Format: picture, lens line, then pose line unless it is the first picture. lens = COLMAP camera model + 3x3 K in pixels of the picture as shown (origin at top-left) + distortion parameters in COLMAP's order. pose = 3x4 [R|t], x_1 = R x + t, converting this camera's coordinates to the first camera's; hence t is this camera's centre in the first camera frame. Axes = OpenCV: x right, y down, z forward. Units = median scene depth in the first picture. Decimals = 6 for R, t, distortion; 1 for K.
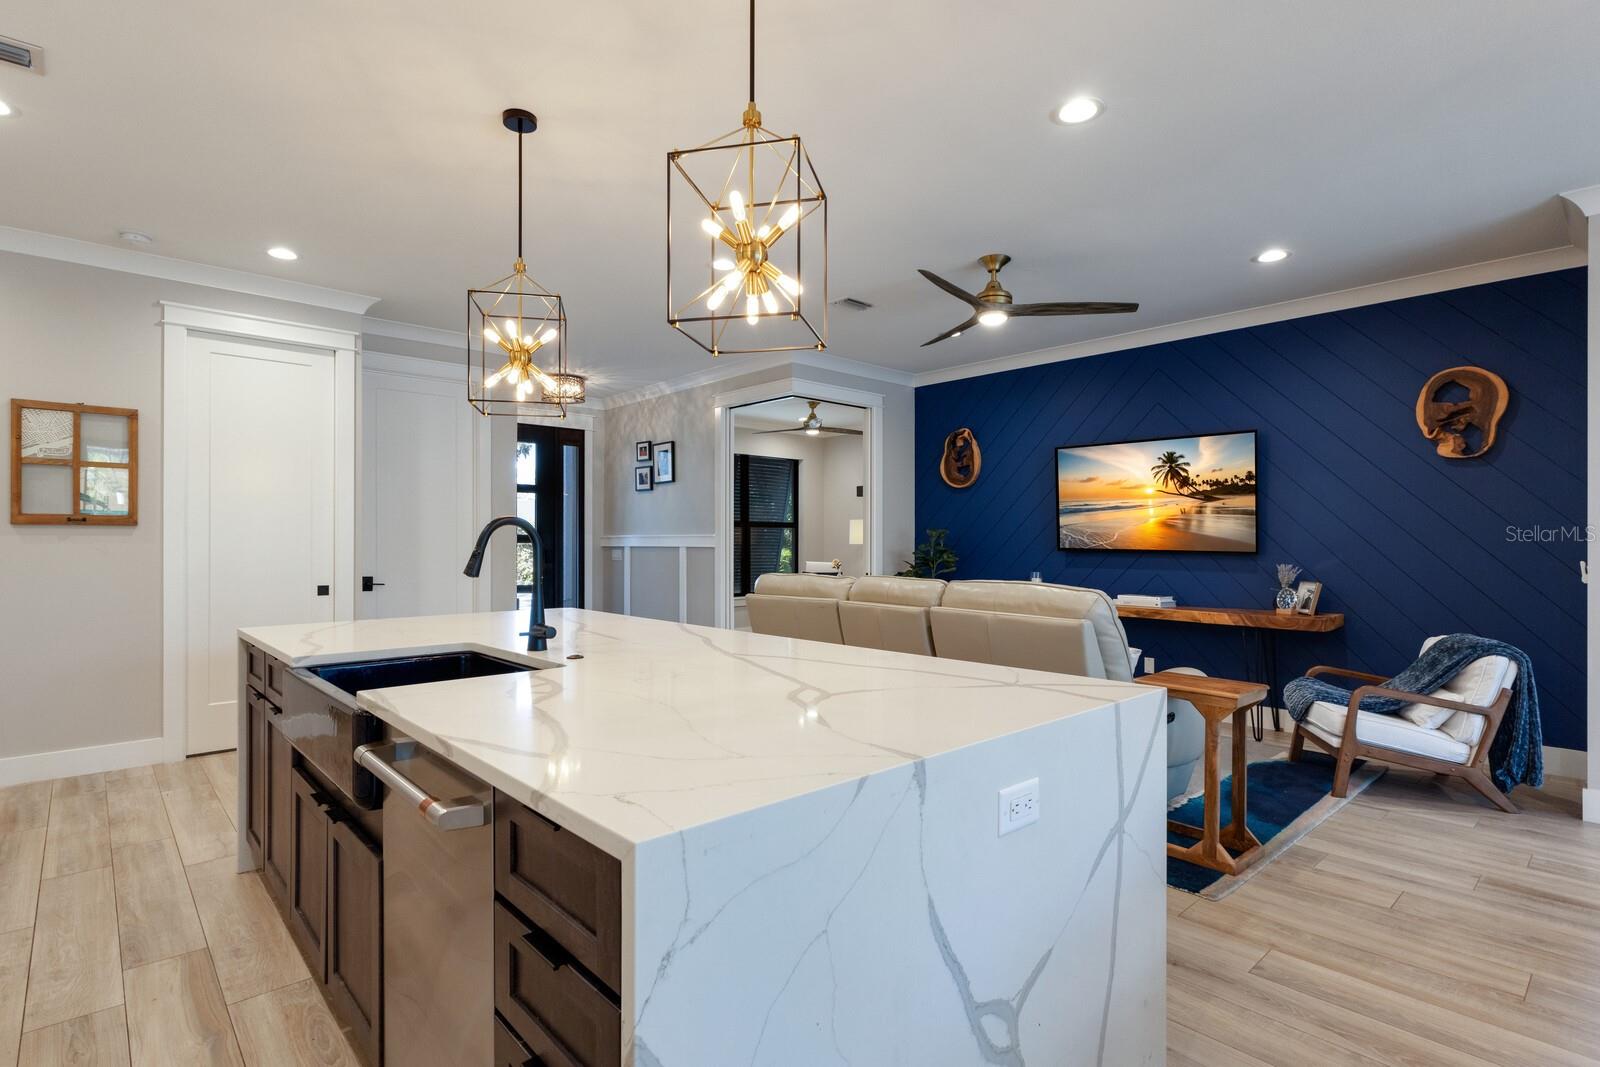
lens RADIAL K [[788.5, 0, 796.3], [0, 788.5, 540.3], [0, 0, 1]] dist [0.000666, 0.000312]
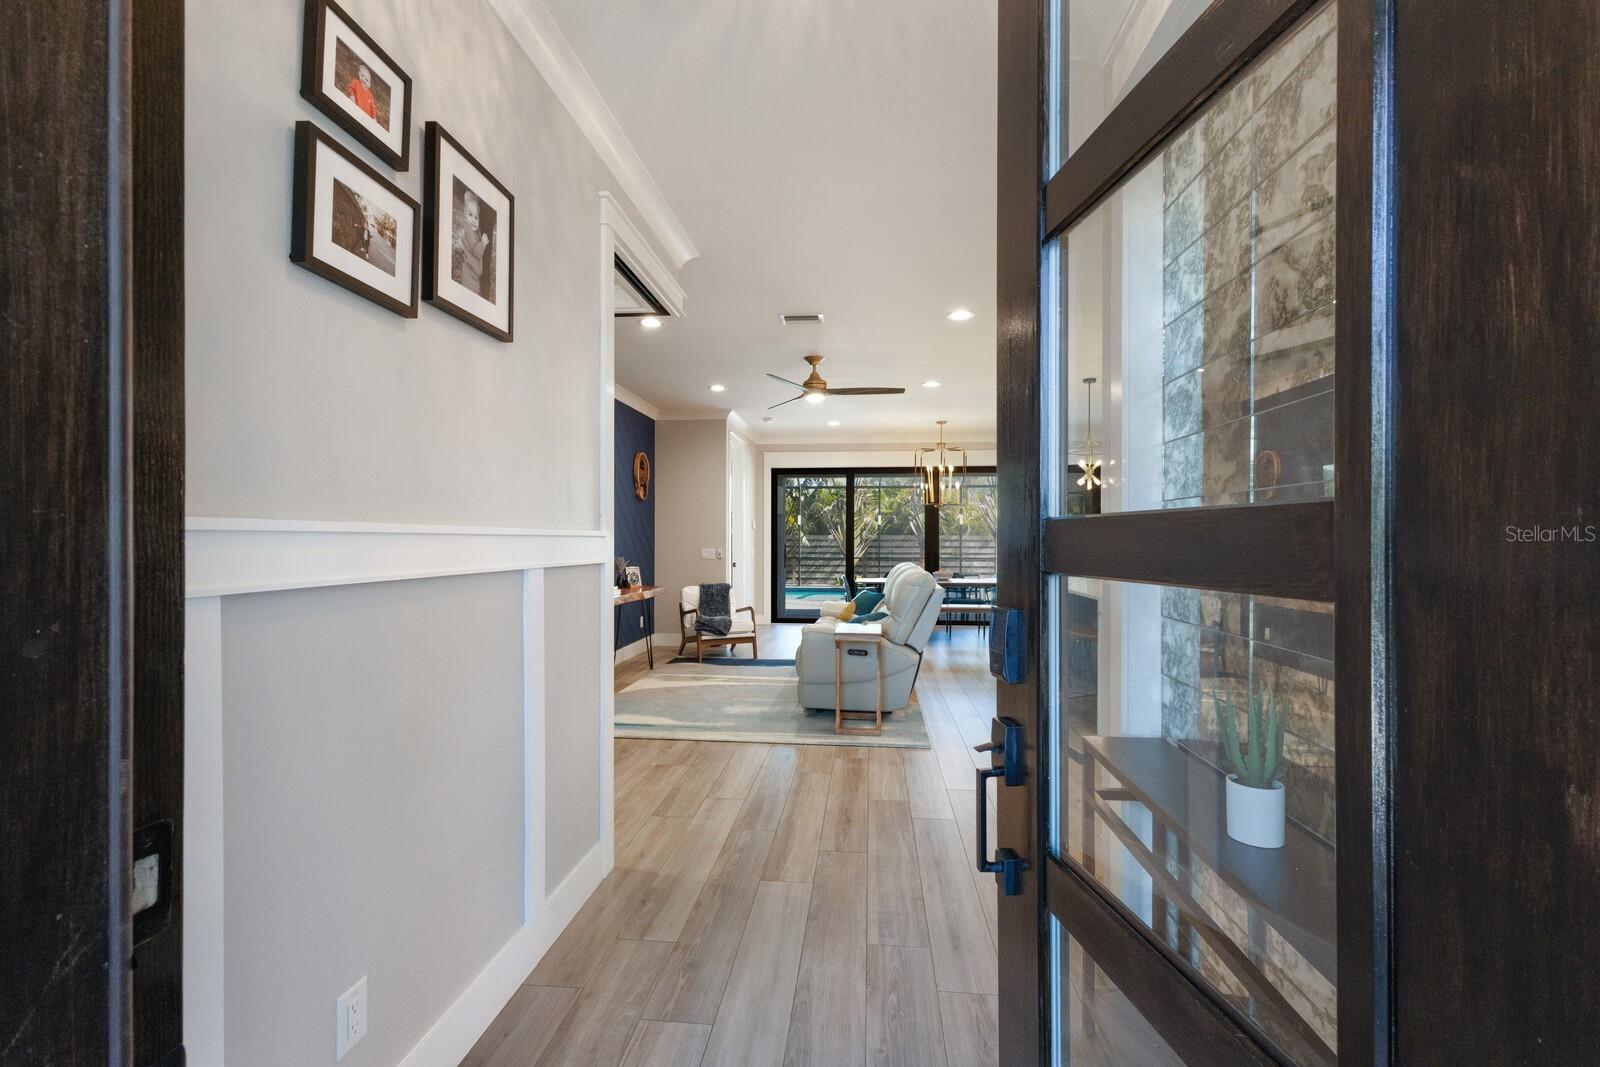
lens RADIAL K [[686.5, 0, 805.0], [0, 686.5, 535.4], [0, 0, 1]] dist [0.015714, -0.005041]
pose [[-0.673495, -0.000706, 0.739191, -0.558252], [-0.005741, 0.999974, -0.004276, -0.006633], [-0.739169, -0.007124, -0.673482, 1.482851]]
